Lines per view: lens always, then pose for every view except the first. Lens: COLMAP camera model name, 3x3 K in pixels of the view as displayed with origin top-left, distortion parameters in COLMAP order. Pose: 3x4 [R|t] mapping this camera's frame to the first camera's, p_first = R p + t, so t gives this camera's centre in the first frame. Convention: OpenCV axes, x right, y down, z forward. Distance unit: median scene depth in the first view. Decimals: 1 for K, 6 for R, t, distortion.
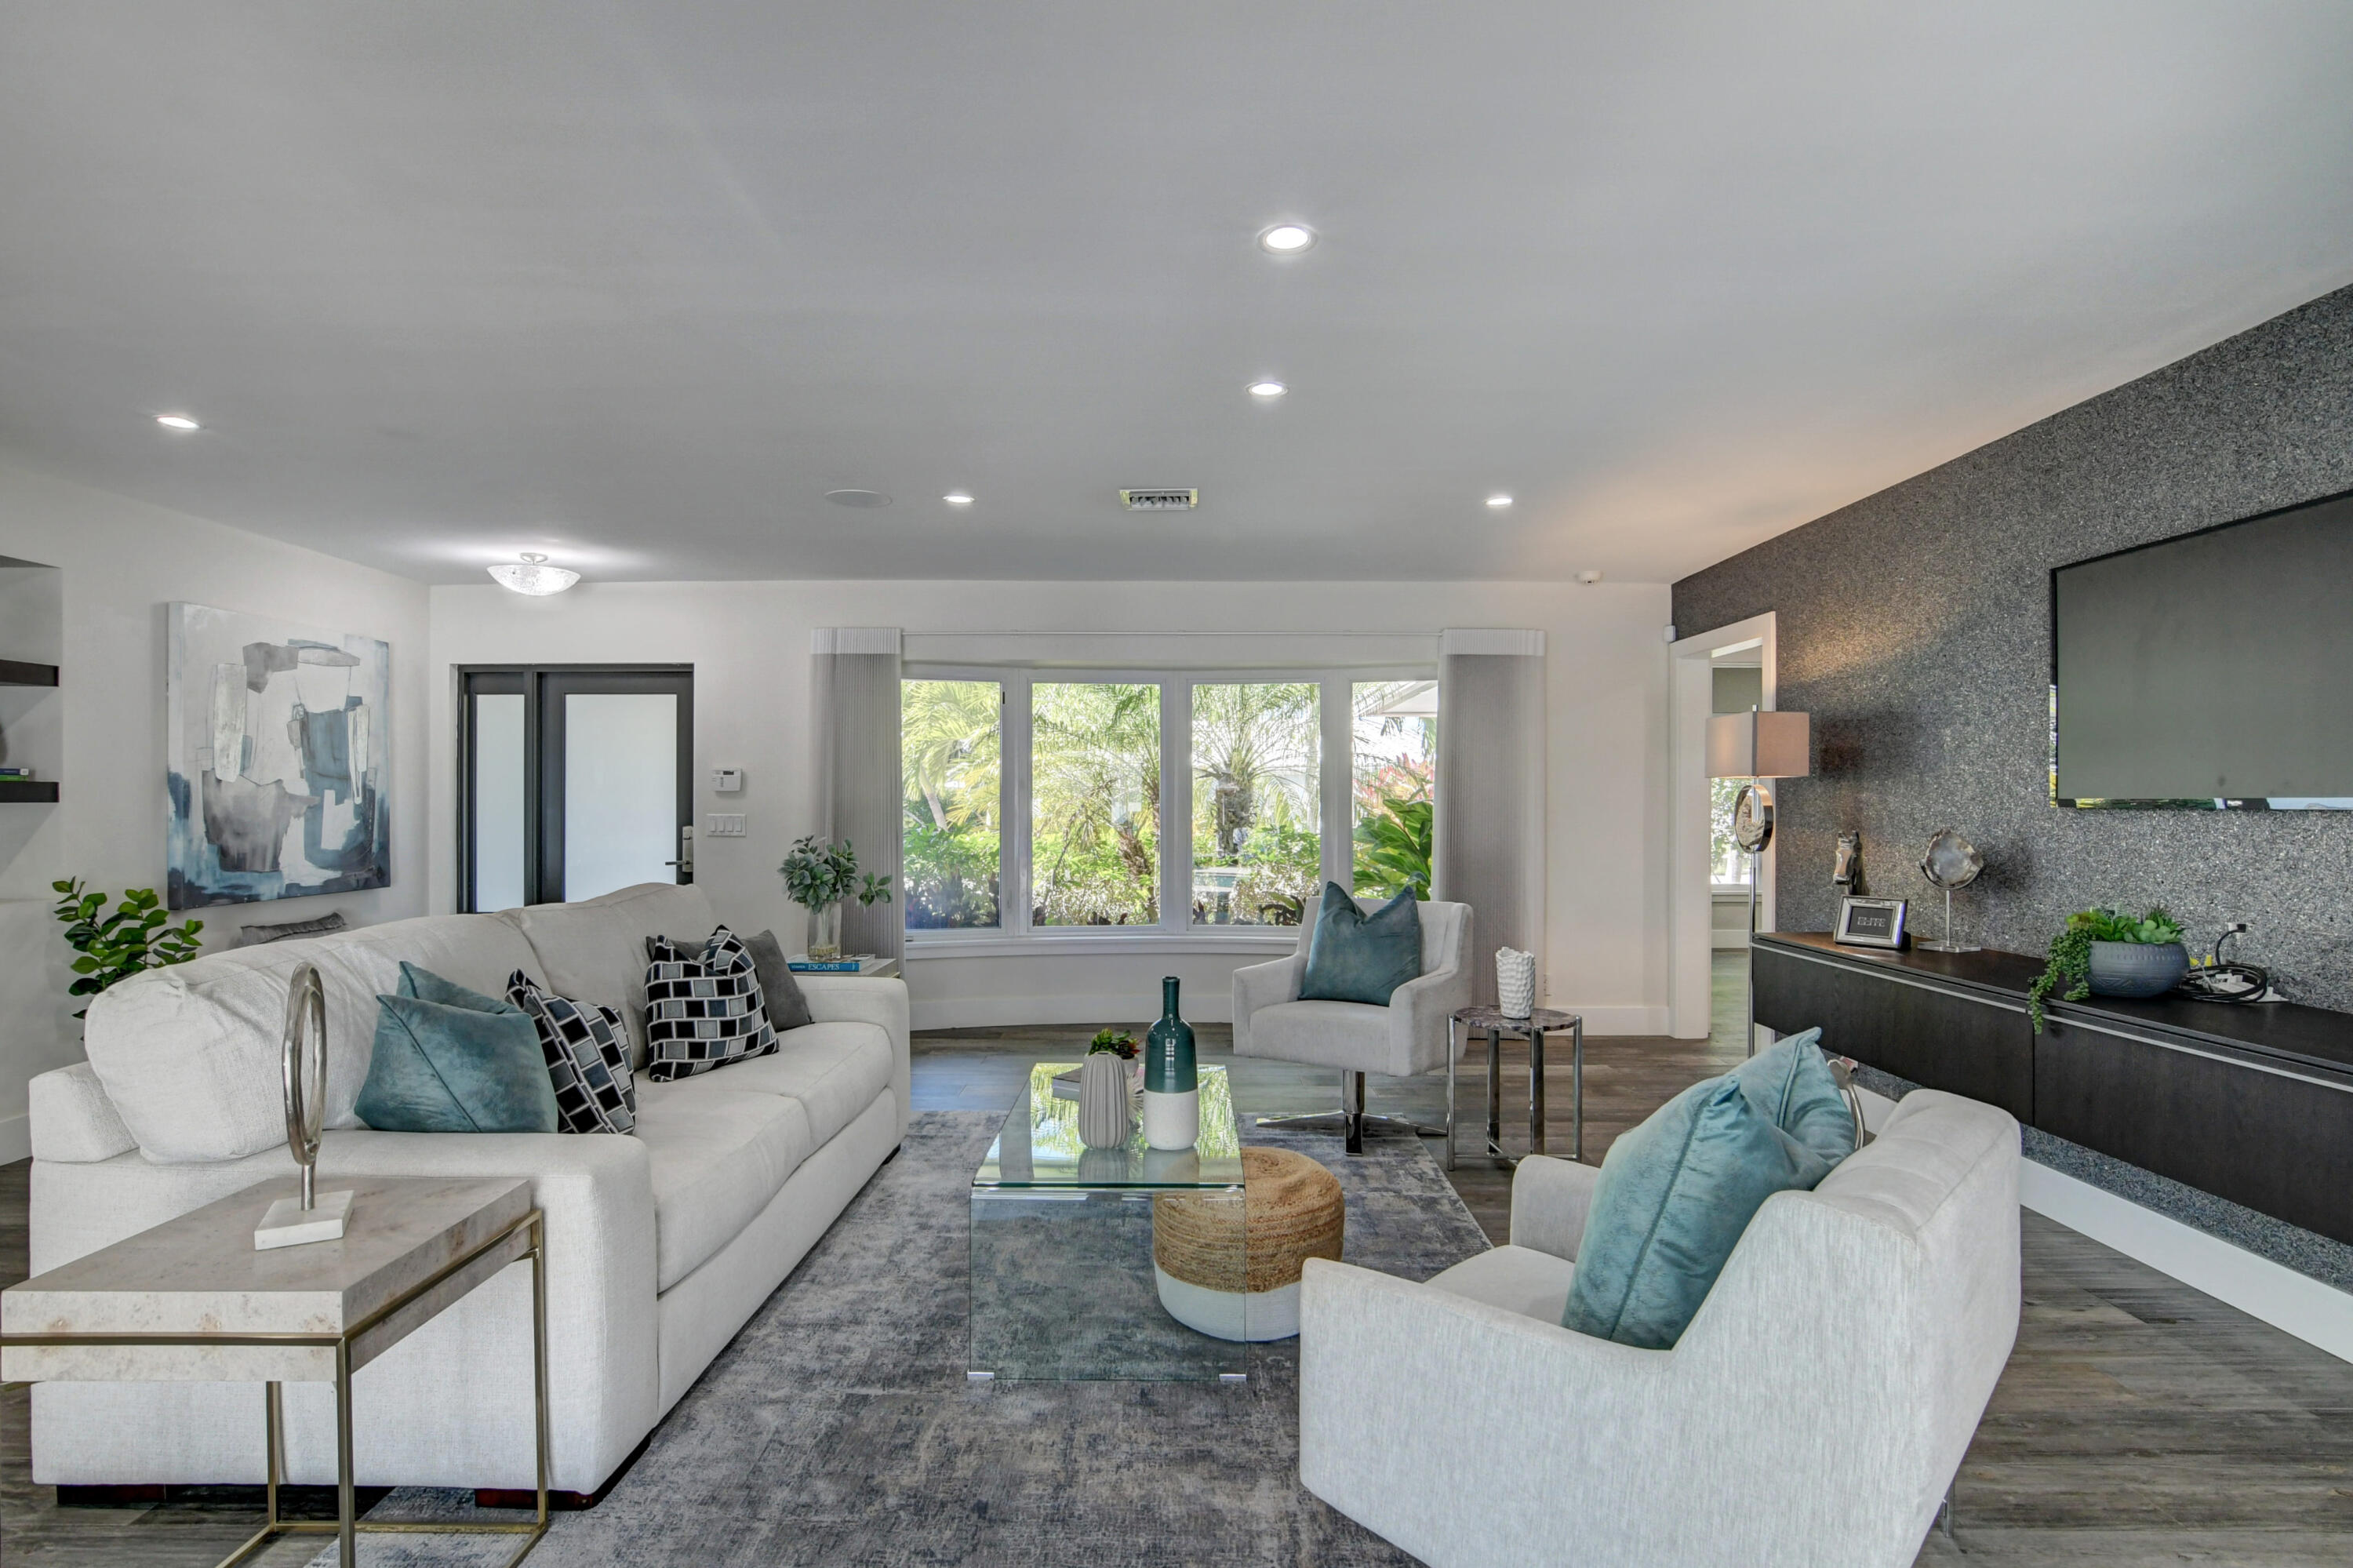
lens RADIAL K [[1163.0, 0, 1171.6], [0, 1163.0, 801.8], [0, 0, 1]] dist [-0.035953, 0.014491]
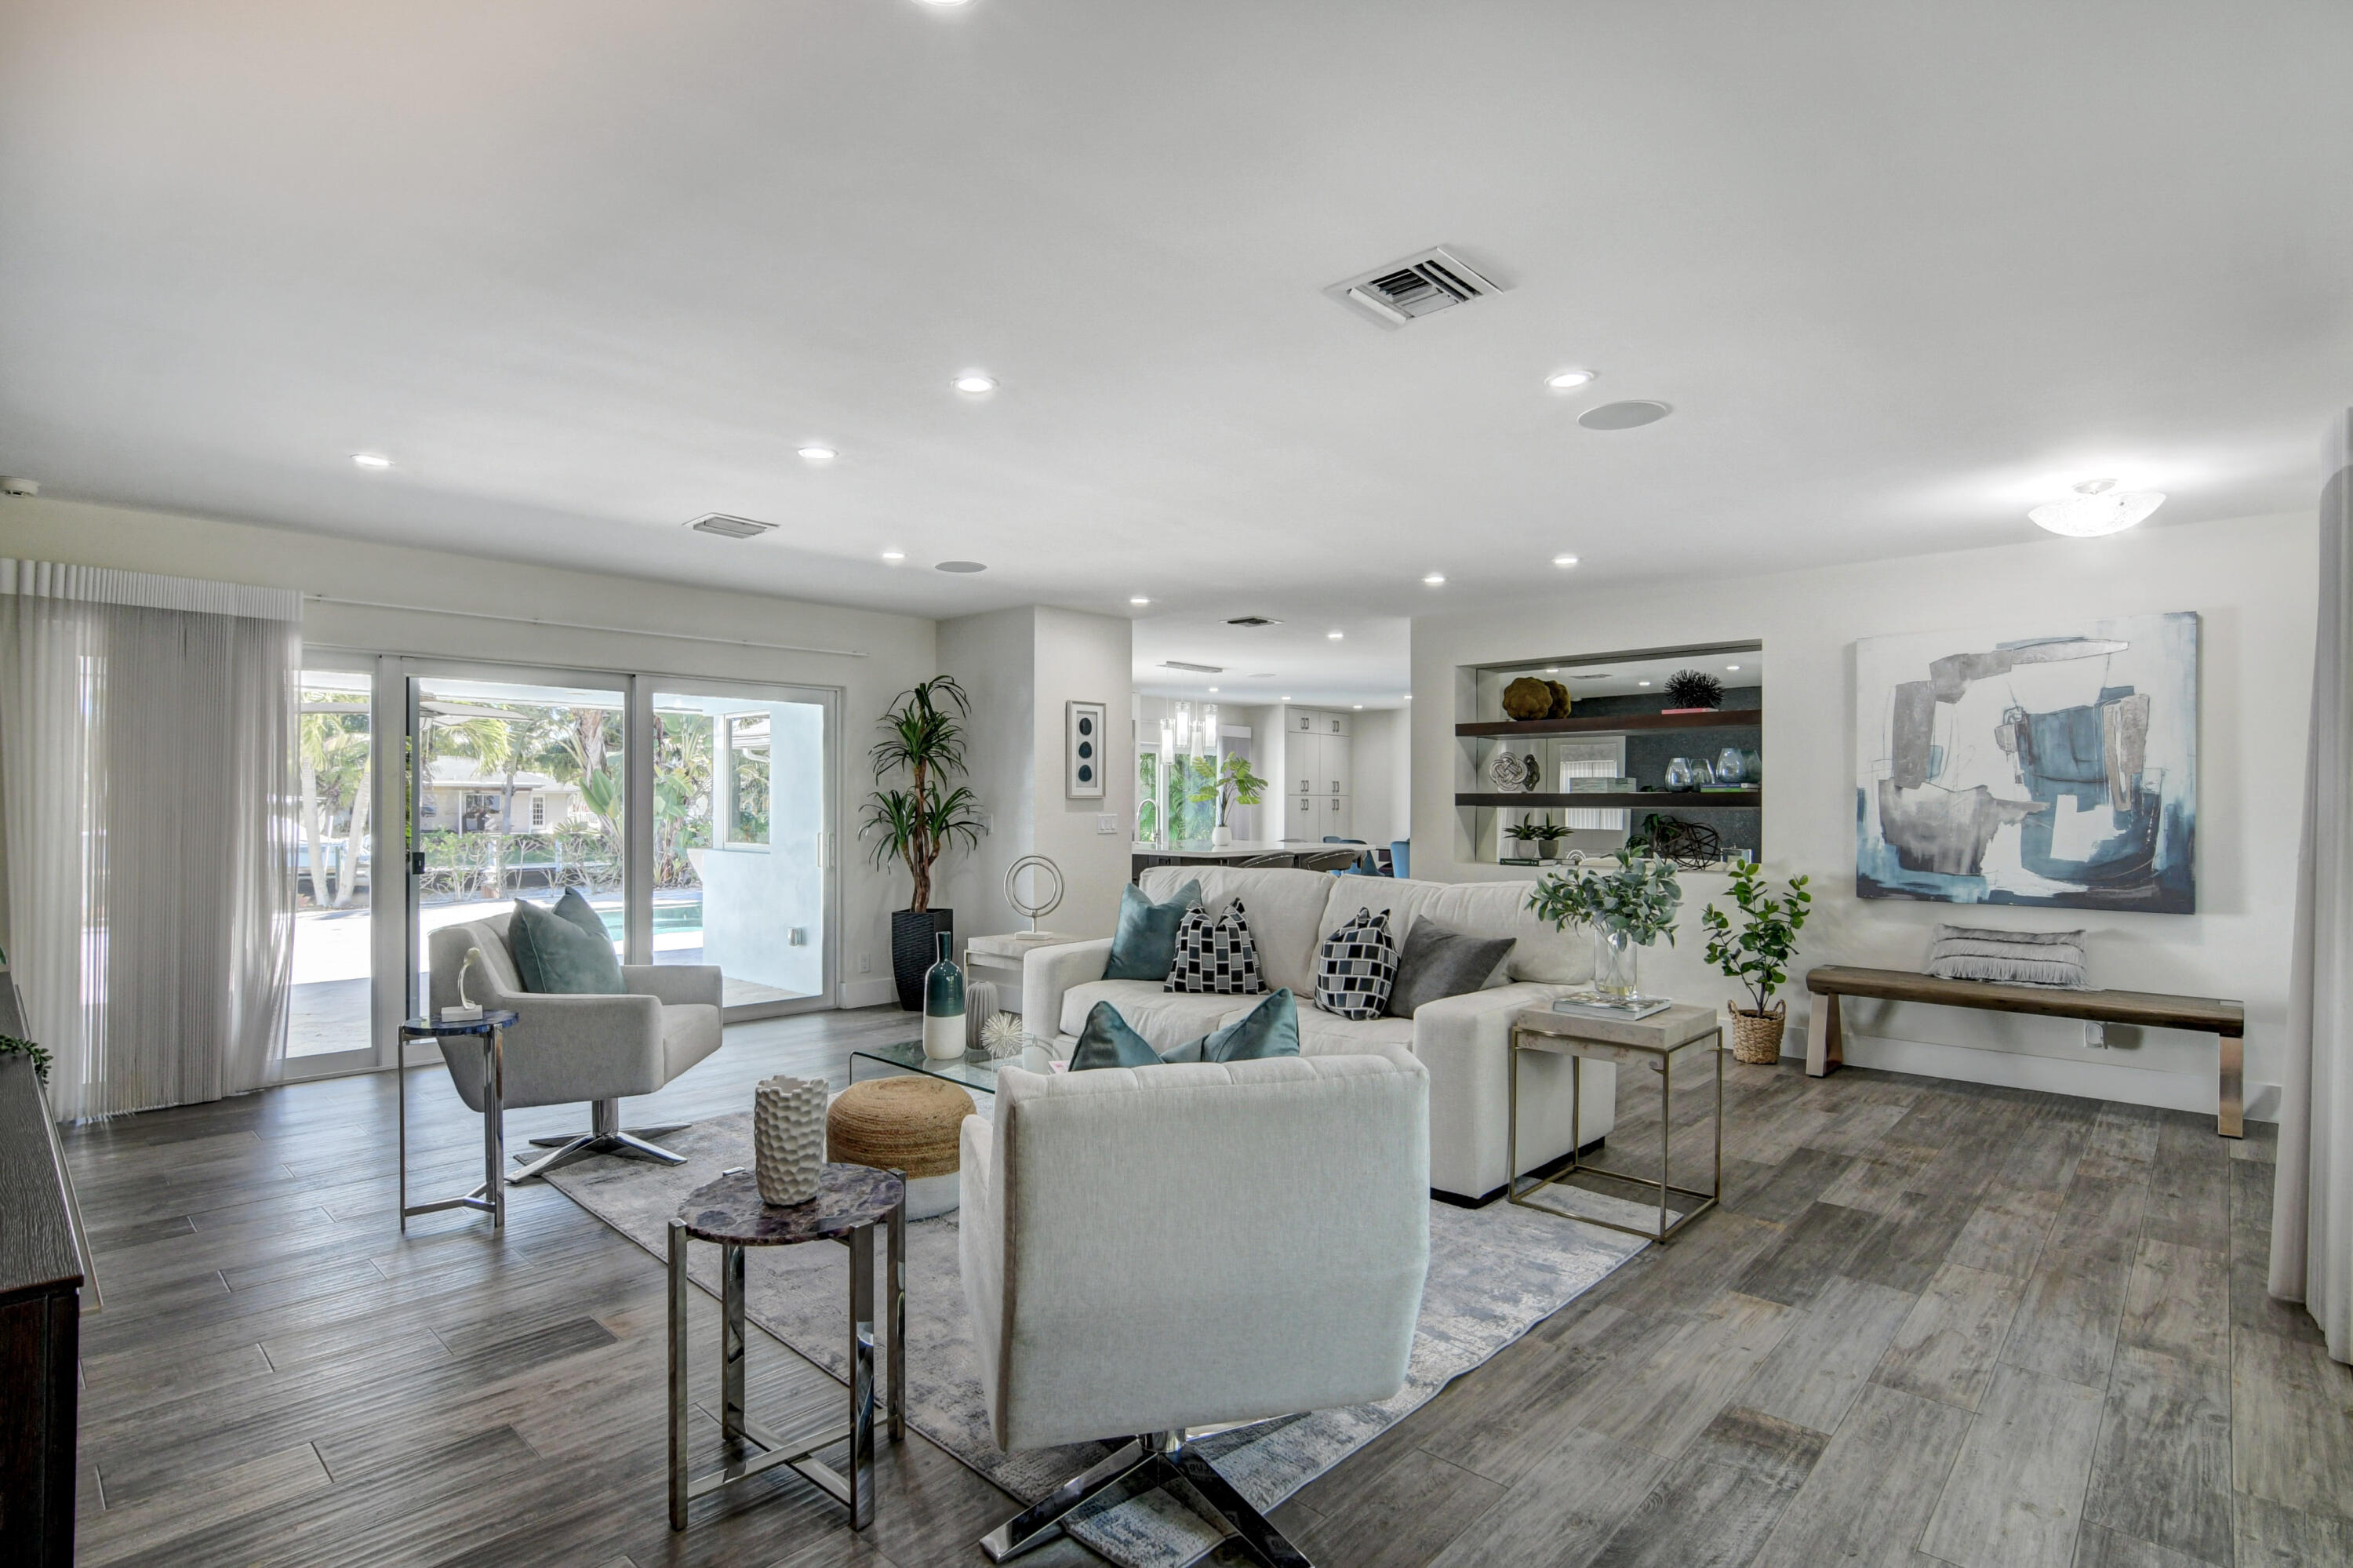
lens RADIAL K [[1151.1, 0, 1171.7], [0, 1151.1, 802.0], [0, 0, 1]] dist [-0.032877, 0.012572]
pose [[-0.680991, -0.003292, -0.732284, 0.444324], [-0.005733, 0.999983, 0.000836, -0.001716], [0.732269, 0.004767, -0.680998, 1.166722]]
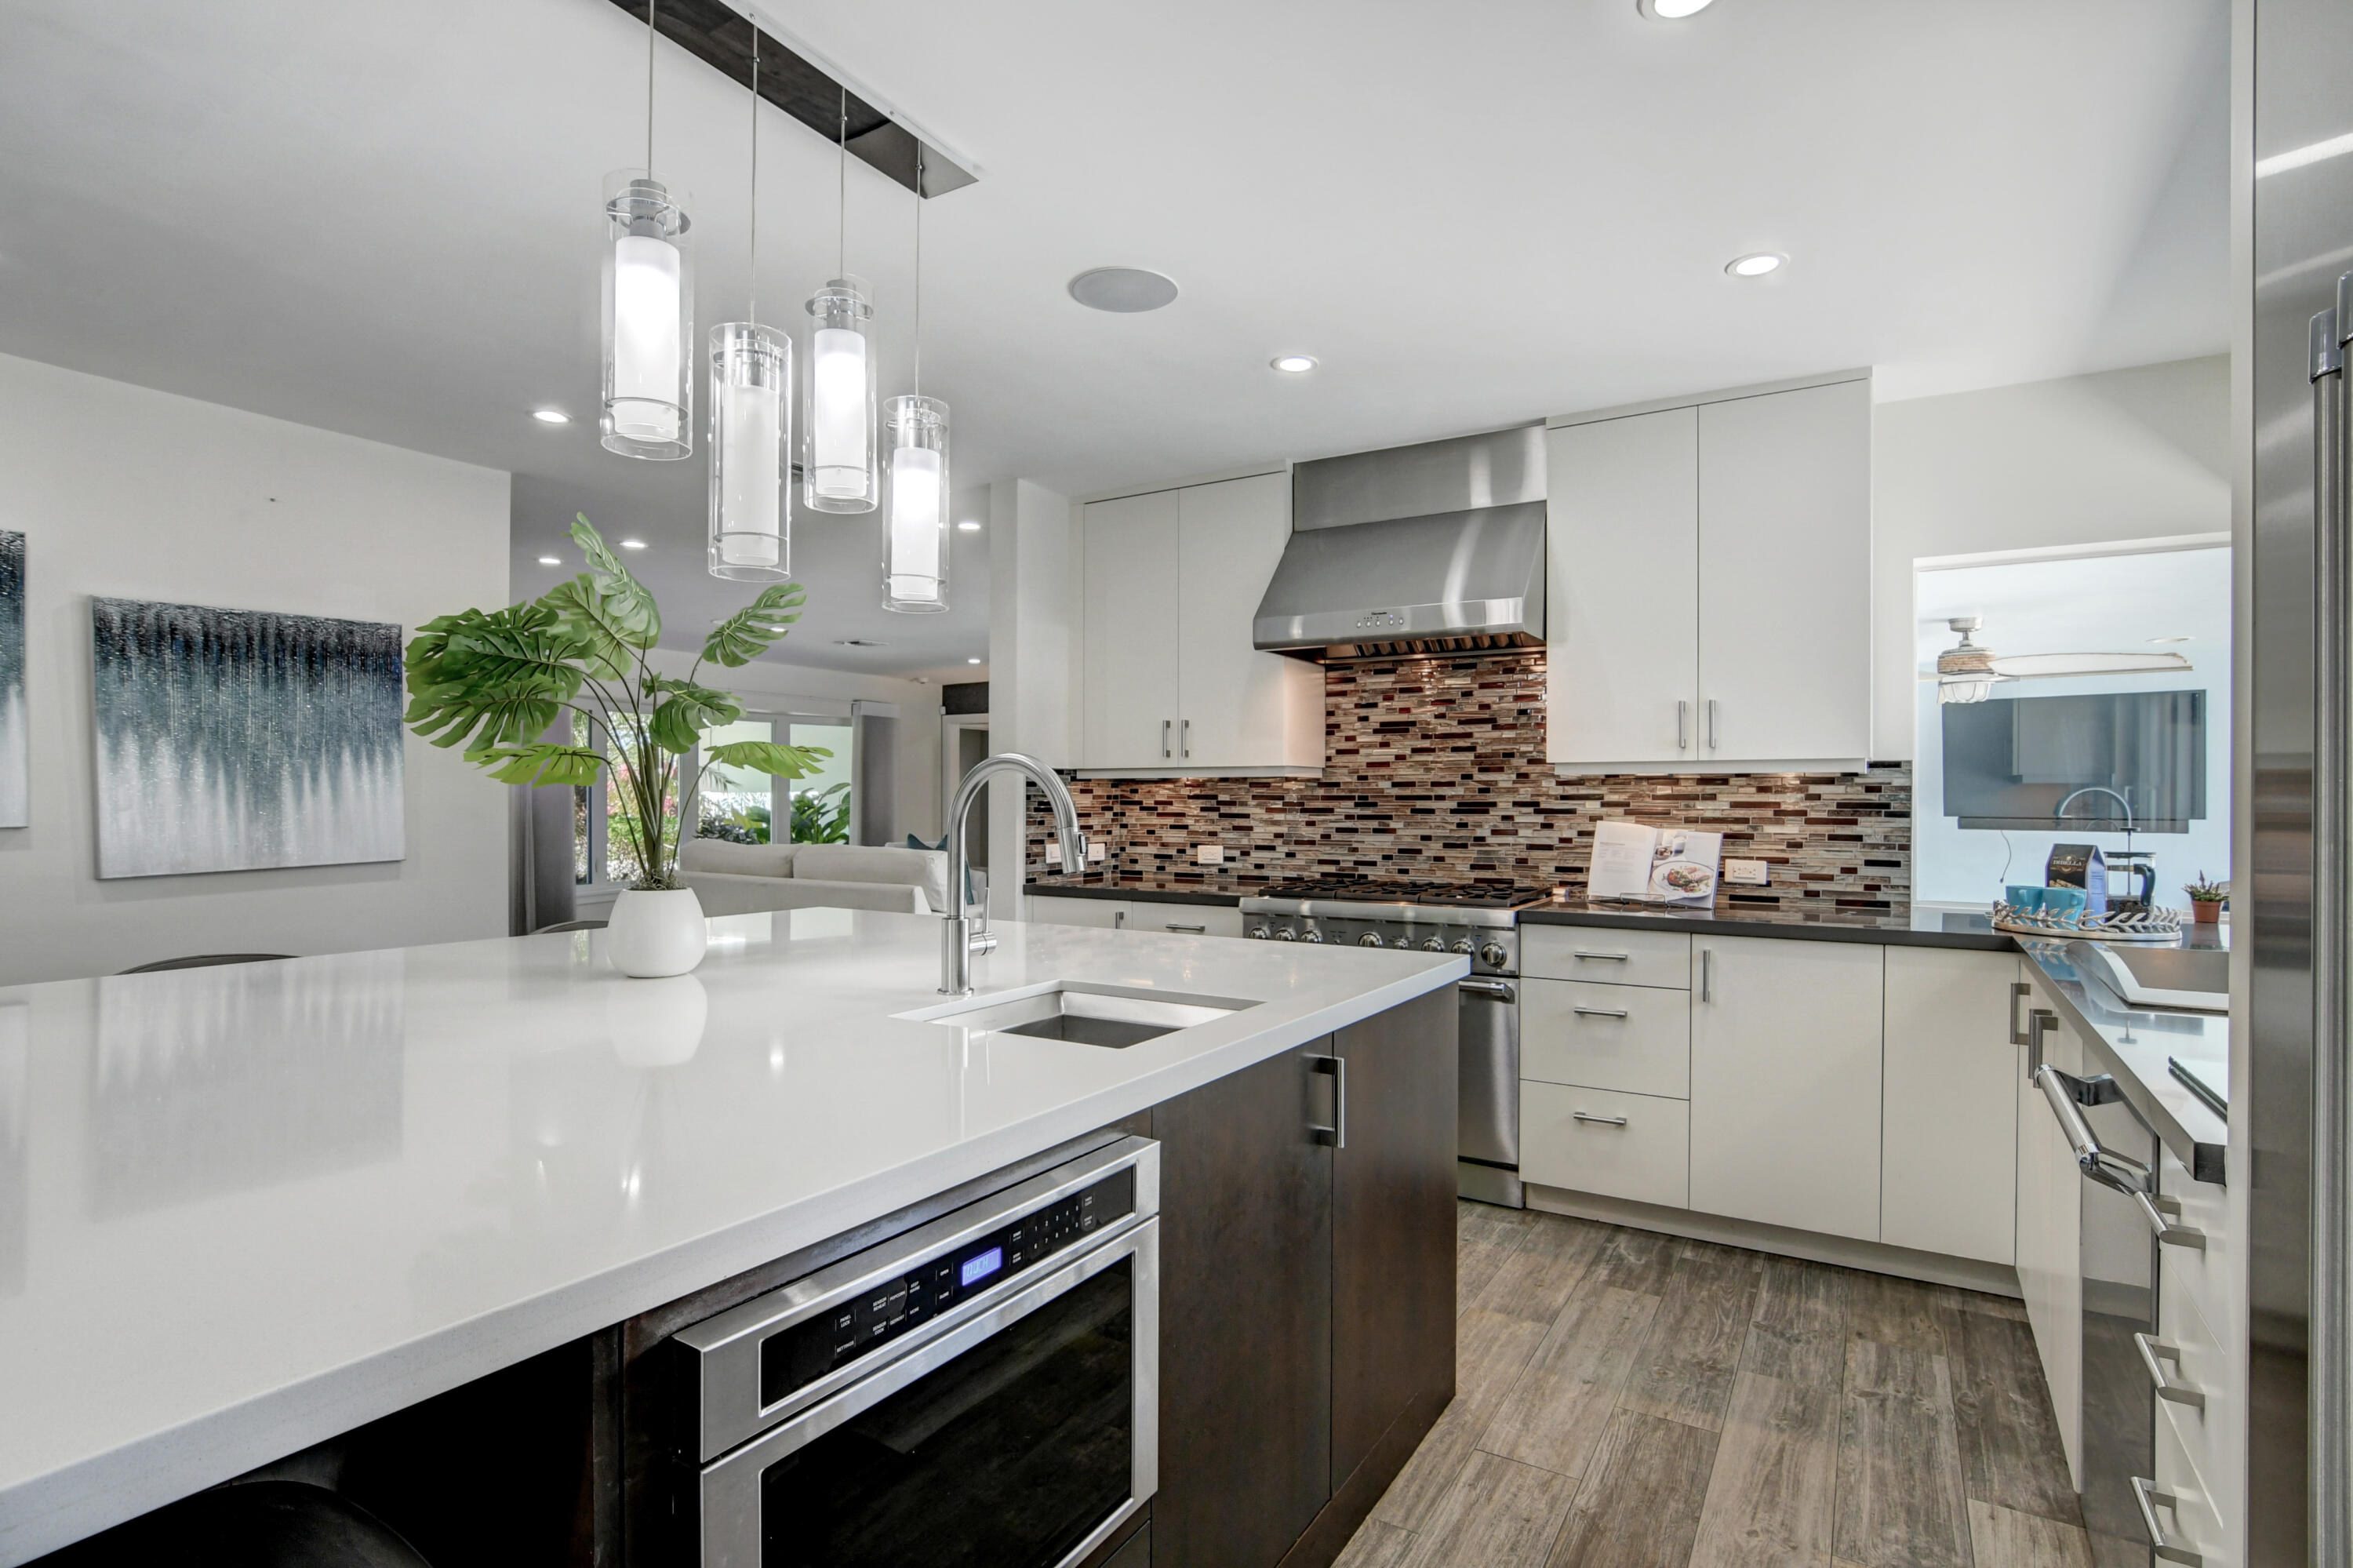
lens RADIAL K [[1145.0, 0, 1172.5], [0, 1145.0, 802.7], [0, 0, 1]] dist [-0.029255, 0.011500]
pose [[0.524143, -0.000788, 0.851630, -1.257253], [-0.001316, 0.999998, 0.001735, 0.008822], [-0.851629, -0.002030, 0.524141, -0.440127]]
